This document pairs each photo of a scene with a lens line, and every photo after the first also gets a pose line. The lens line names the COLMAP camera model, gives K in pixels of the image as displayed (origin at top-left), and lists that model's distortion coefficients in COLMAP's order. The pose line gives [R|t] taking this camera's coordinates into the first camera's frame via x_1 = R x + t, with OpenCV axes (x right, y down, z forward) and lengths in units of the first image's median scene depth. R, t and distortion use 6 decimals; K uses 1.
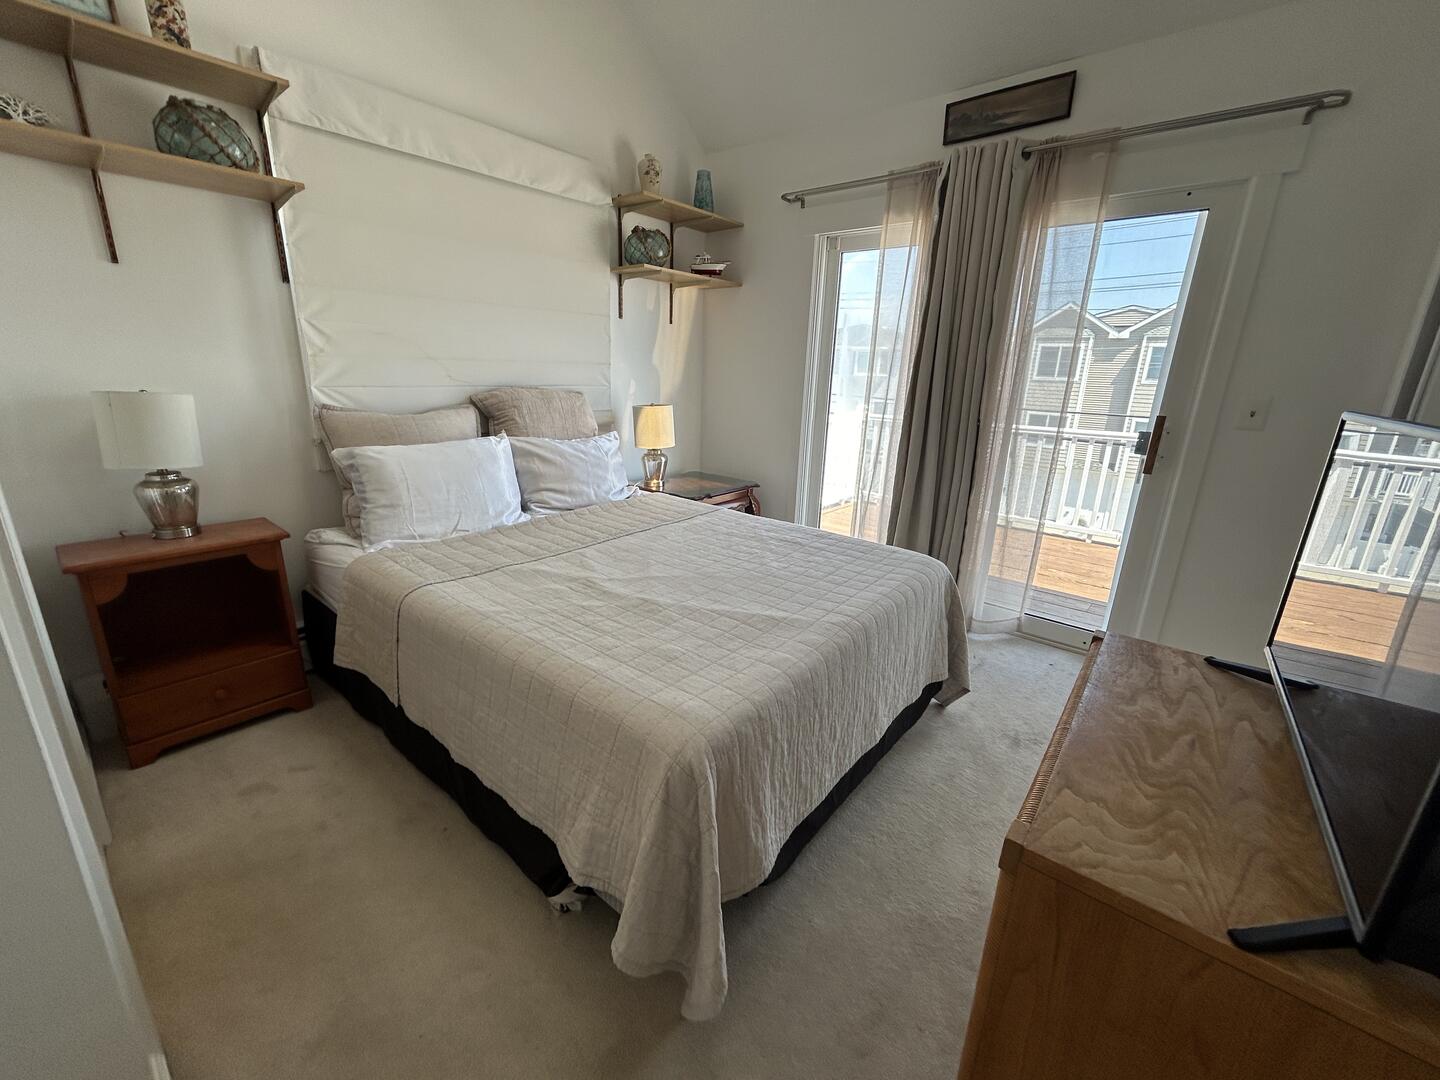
lens RADIAL K [[582.1, 0, 715.2], [0, 582.1, 538.9], [0, 0, 1]] dist [0.001488, 0.000077]
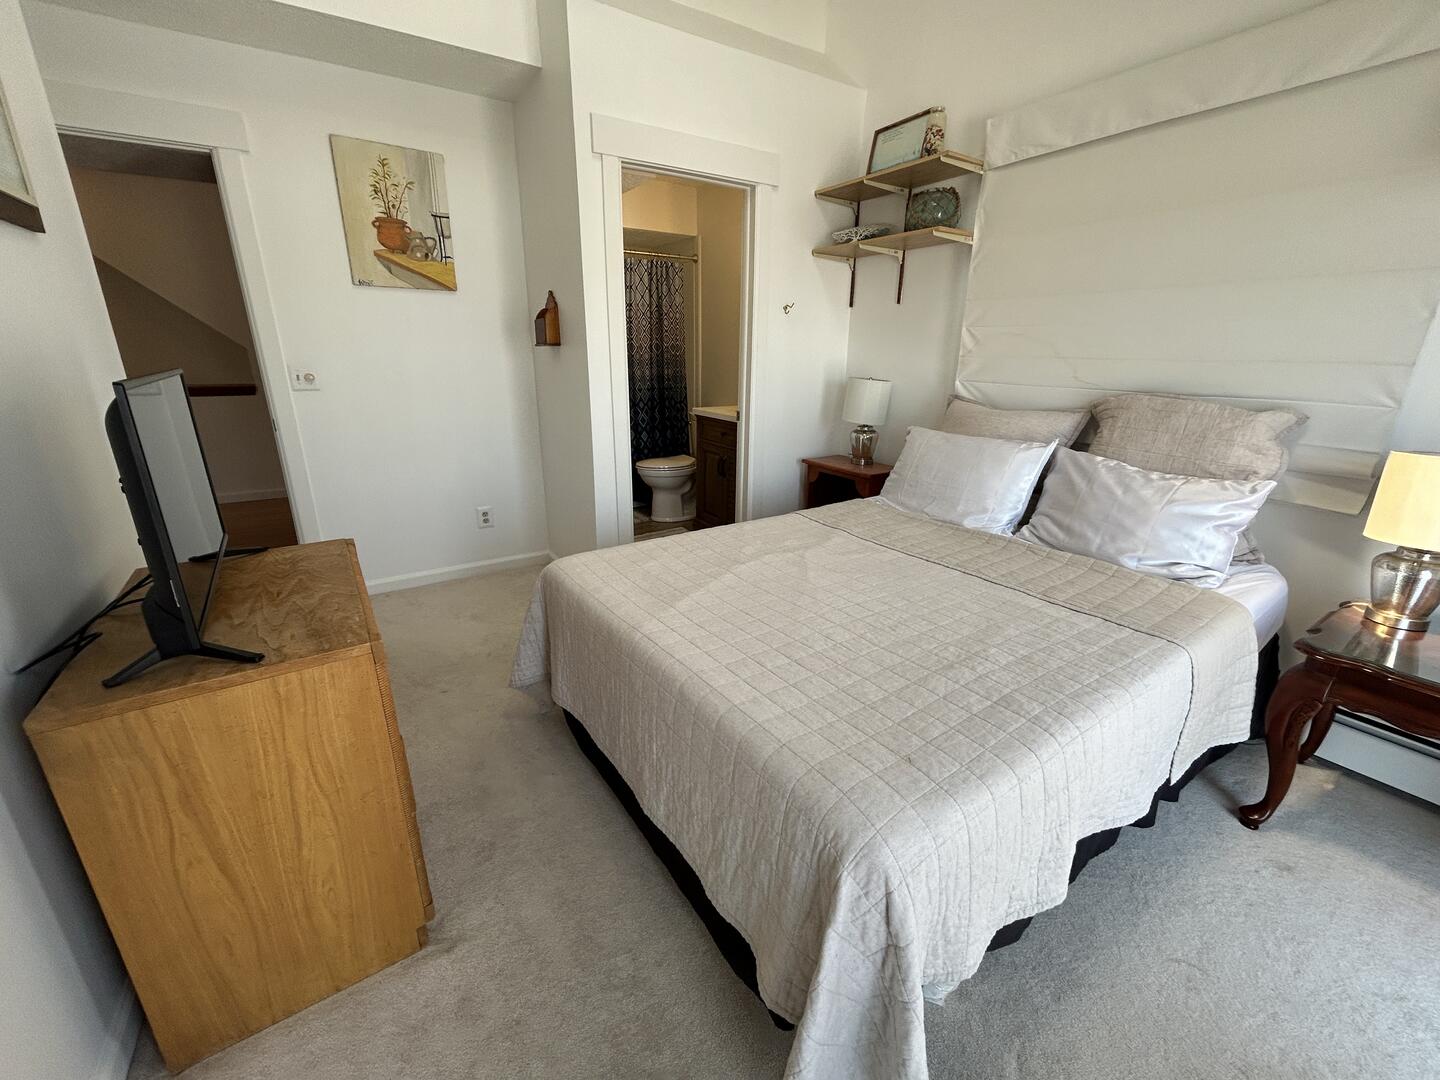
lens RADIAL K [[582.1, 0, 716.1], [0, 582.1, 536.4], [0, 0, 1]] dist [0.001488, 0.000077]
pose [[-0.287454, 0.263239, -0.920910, 0.729122], [-0.288647, 0.892980, 0.345354, -0.249887], [0.913265, 0.365092, -0.180708, 0.890936]]
